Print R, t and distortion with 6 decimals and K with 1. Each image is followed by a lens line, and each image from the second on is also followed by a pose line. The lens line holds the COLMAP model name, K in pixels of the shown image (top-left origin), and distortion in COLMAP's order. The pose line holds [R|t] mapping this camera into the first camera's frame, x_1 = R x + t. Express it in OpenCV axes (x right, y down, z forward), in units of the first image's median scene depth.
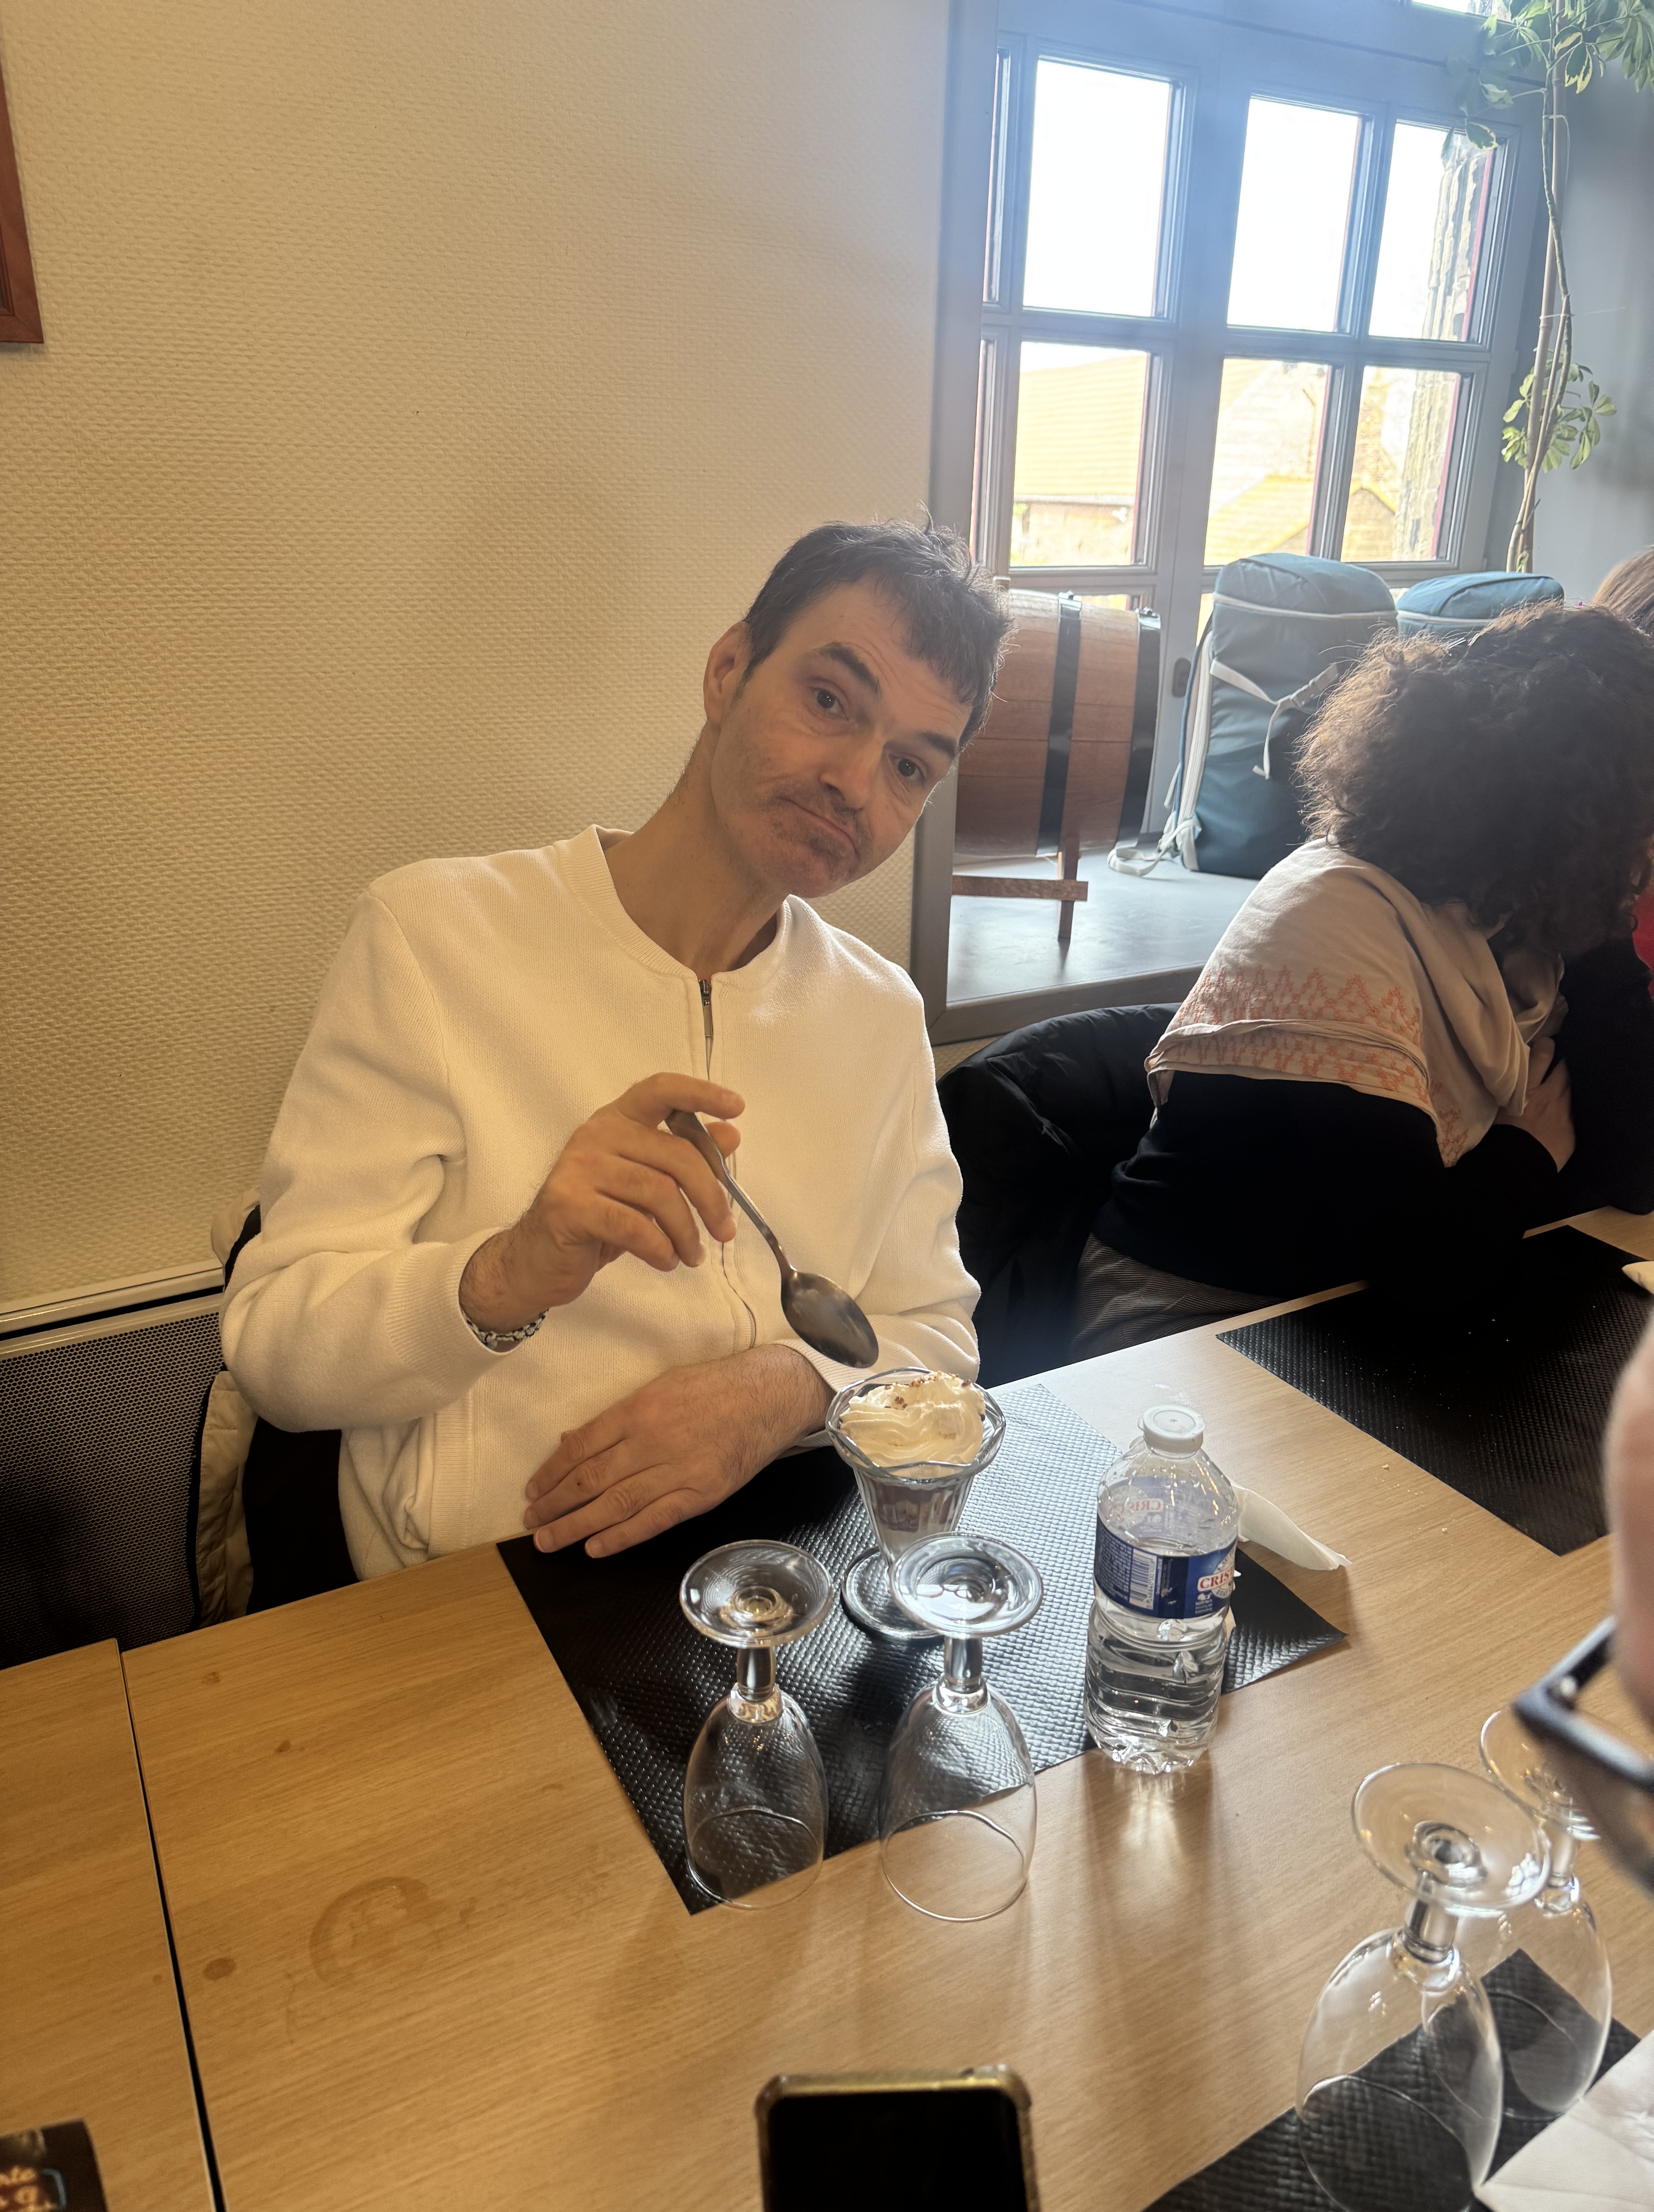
lens RADIAL K [[1548.7, 0, 824.4], [0, 1548.7, 1102.2], [0, 0, 1]] dist [0.016754, -0.017556]
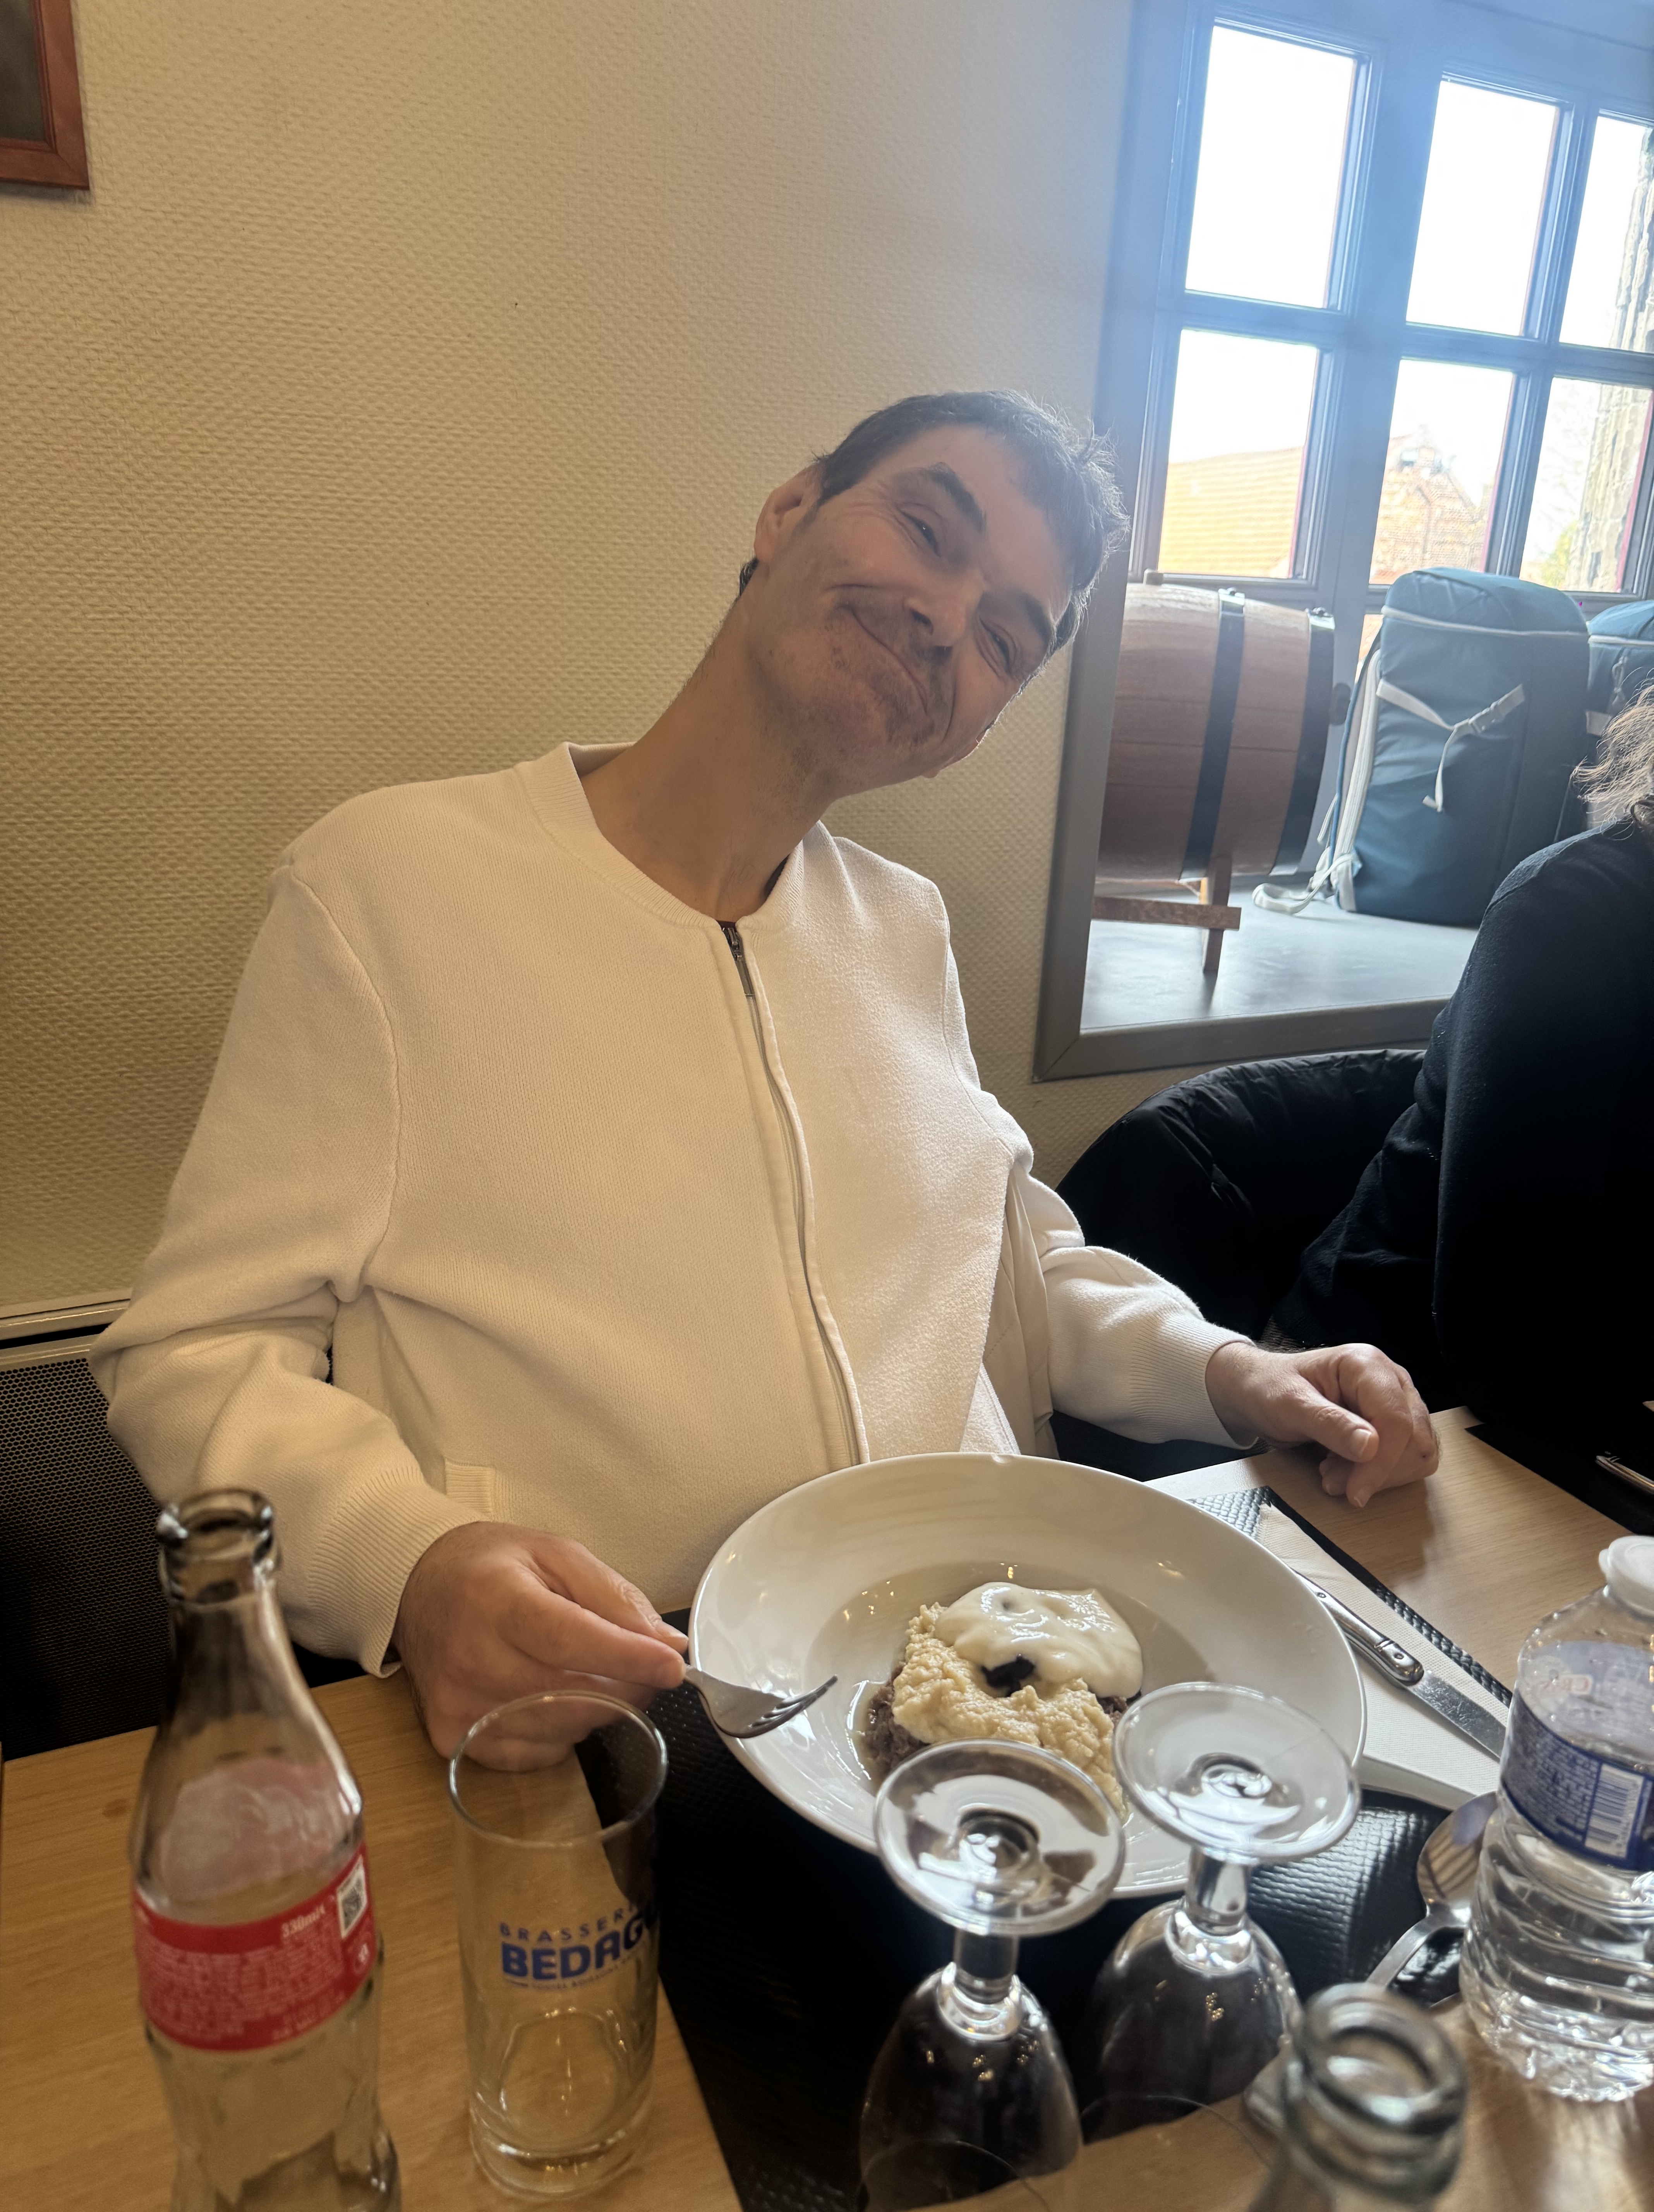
lens RADIAL K [[1548.7, 0, 825.3], [0, 1548.7, 1110.5], [0, 0, 1]] dist [0.016754, -0.017556]
pose [[0.997646, 0.044844, -0.051874, -0.016663], [-0.047224, 0.997843, -0.045604, 0.025666], [0.049718, 0.047946, 0.997612, 0.112585]]
